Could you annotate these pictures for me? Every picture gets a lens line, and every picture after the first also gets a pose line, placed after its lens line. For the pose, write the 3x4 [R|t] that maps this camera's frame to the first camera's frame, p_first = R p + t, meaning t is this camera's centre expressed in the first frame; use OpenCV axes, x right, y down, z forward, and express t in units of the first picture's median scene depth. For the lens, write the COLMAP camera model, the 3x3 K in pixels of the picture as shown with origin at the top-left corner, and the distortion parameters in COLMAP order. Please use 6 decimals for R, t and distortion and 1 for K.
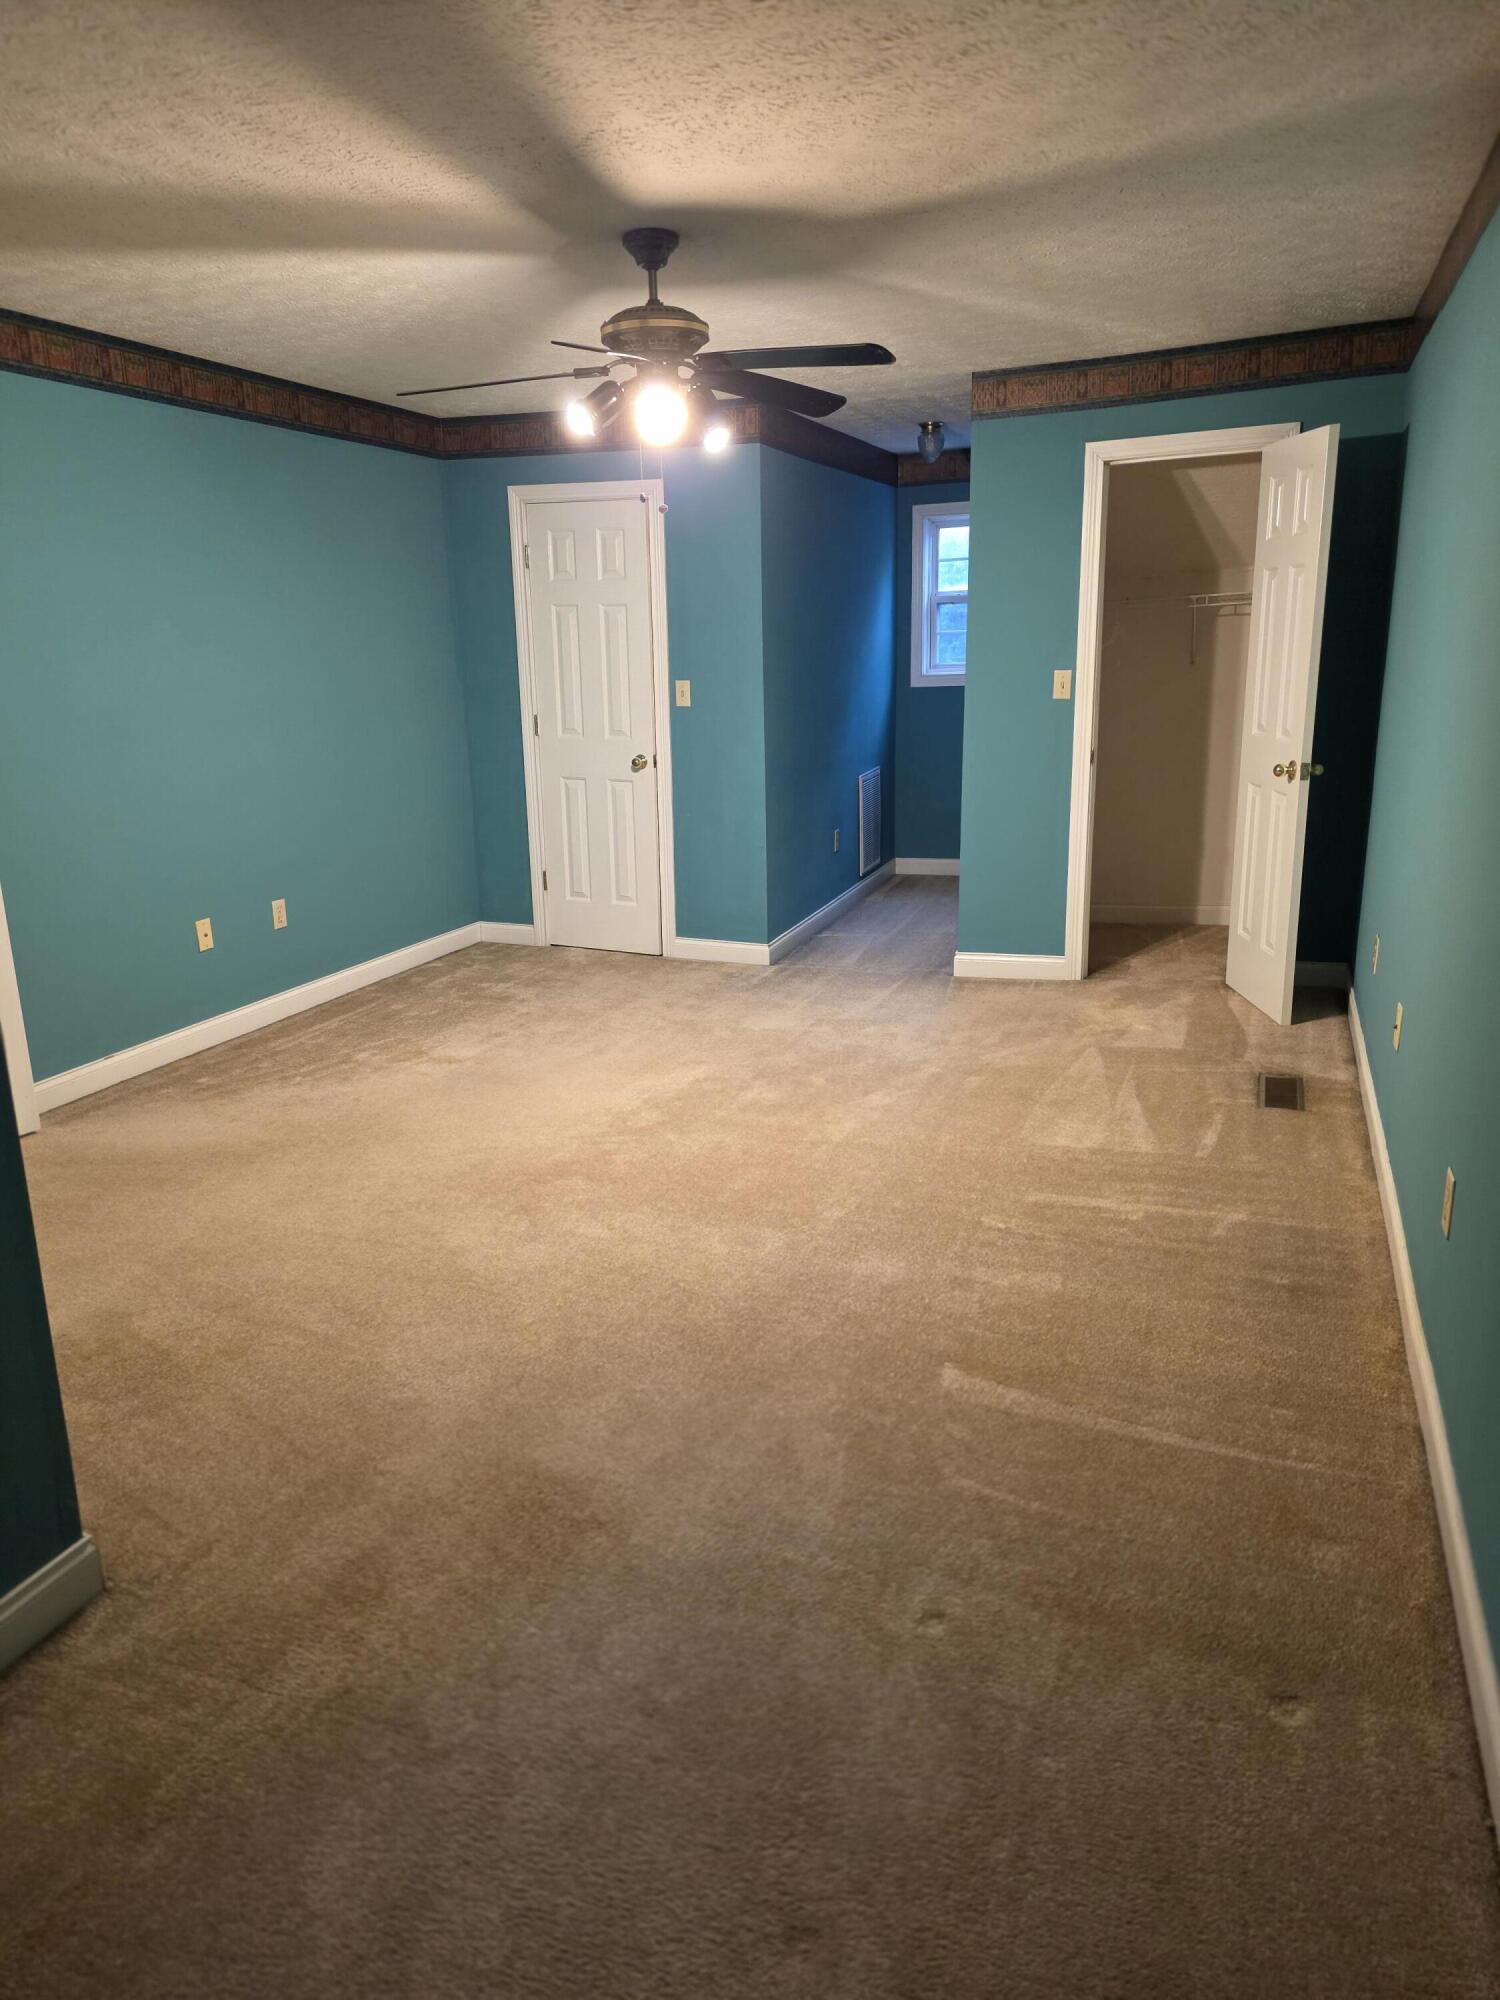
lens RADIAL K [[1289.7, 0, 750.0], [0, 1289.7, 1000.0], [0, 0, 1]] dist [0.034944, -0.112595]
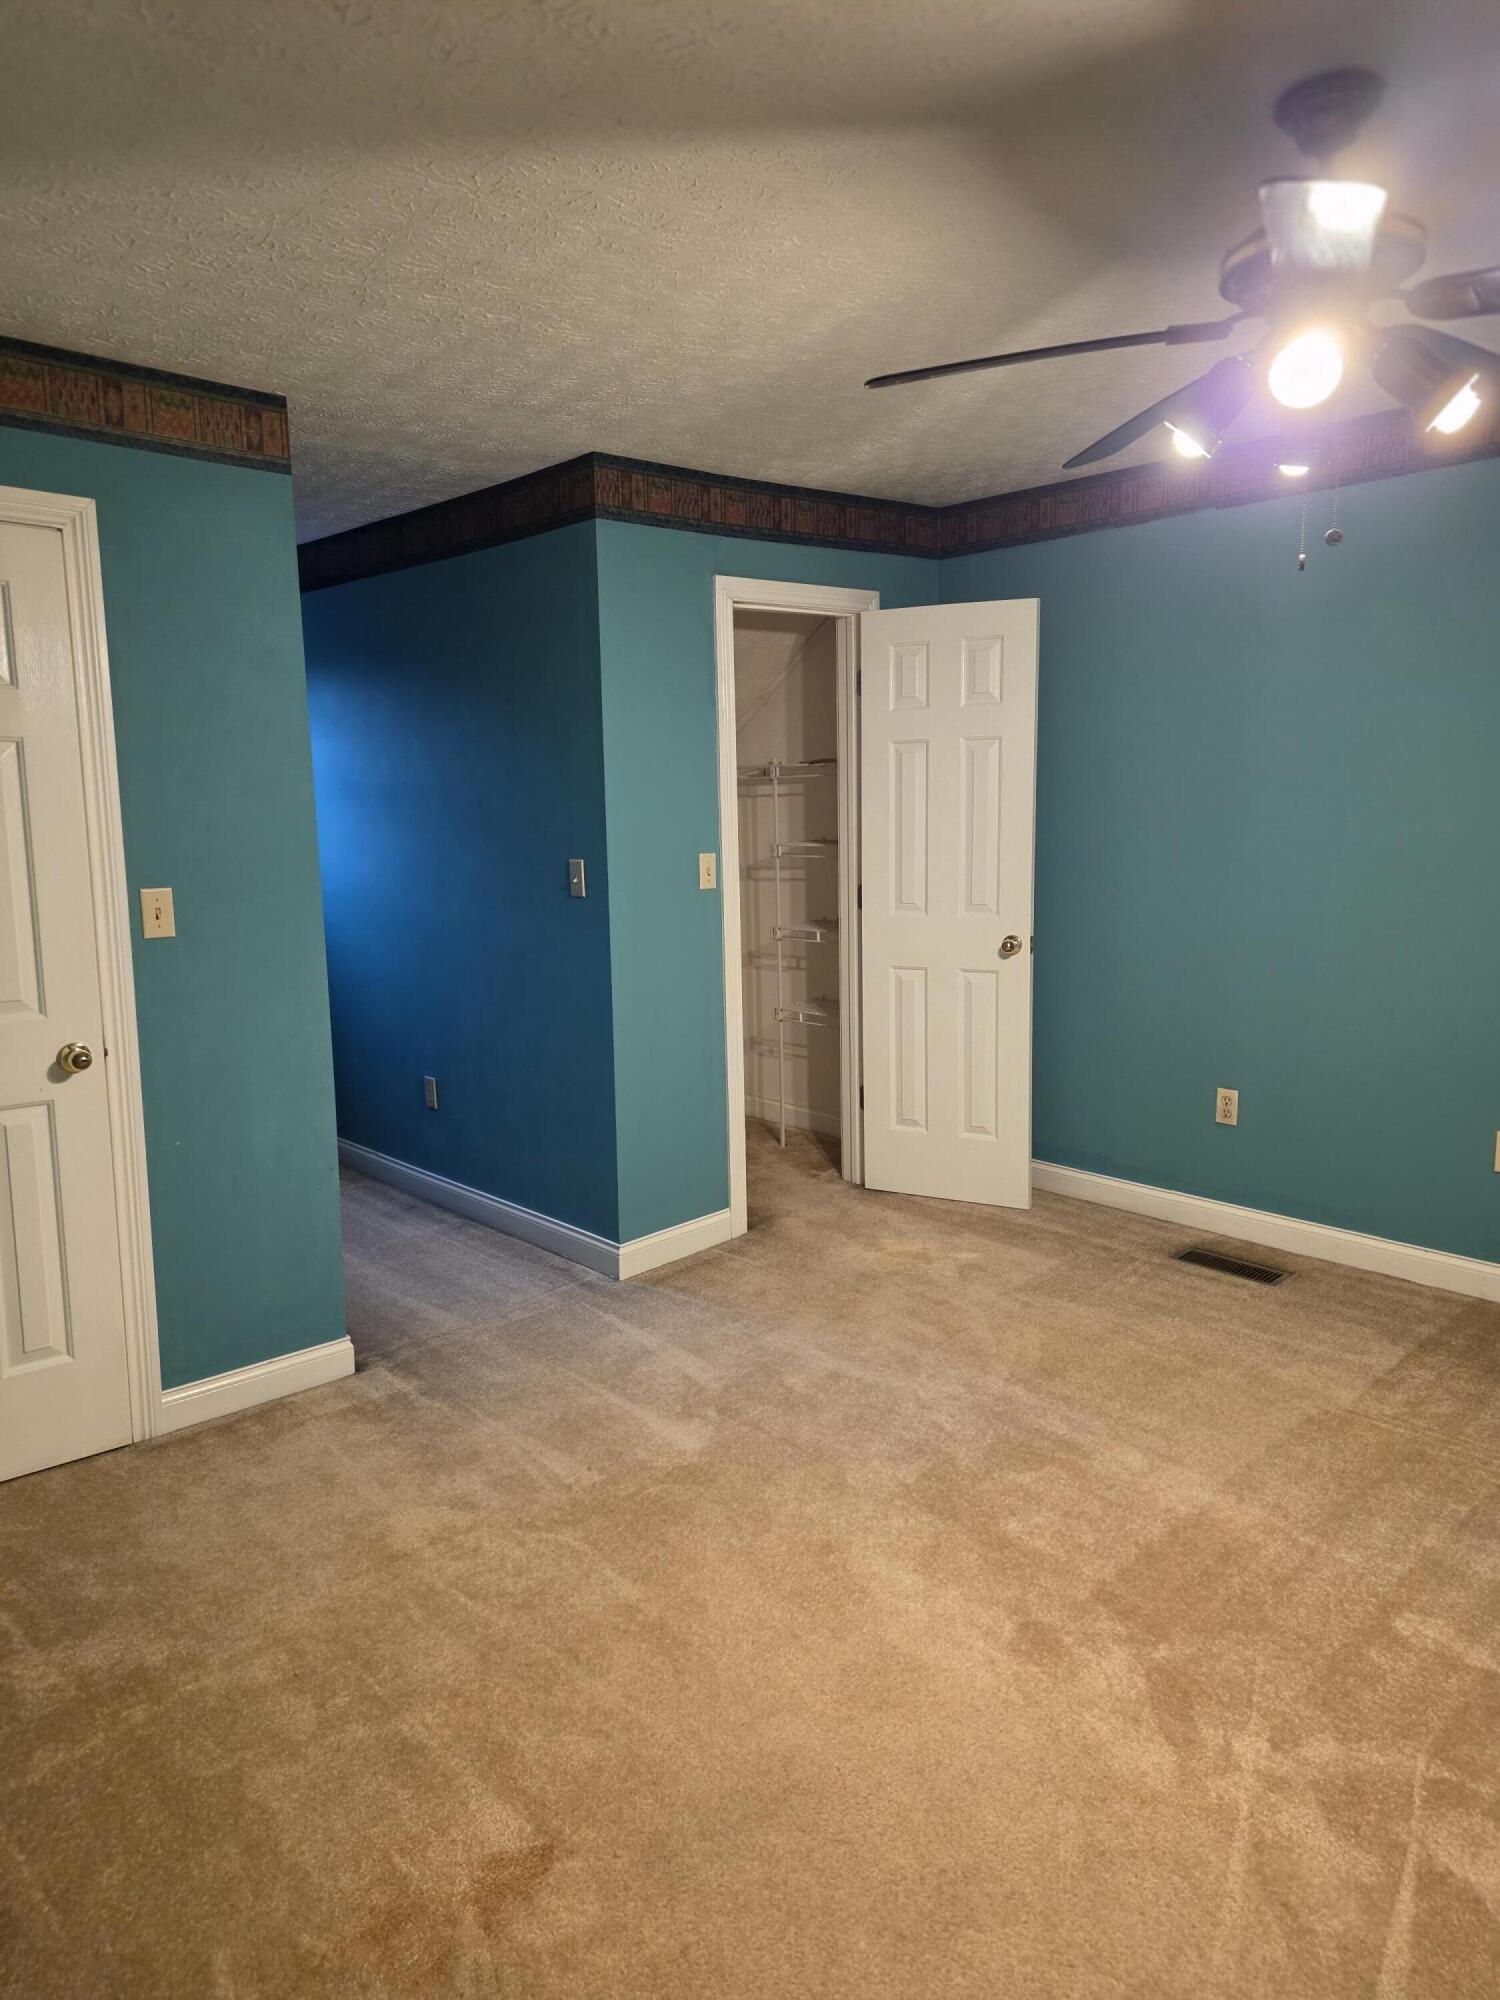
lens RADIAL K [[1342.6, 0, 772.8], [0, 1342.6, 996.1], [0, 0, 1]] dist [0.067090, -0.029292]
pose [[0.403281, -0.121456, 0.906980, -0.518321], [0.235108, 0.971633, 0.025575, -0.191199], [-0.884358, 0.202924, 0.420396, 0.669965]]
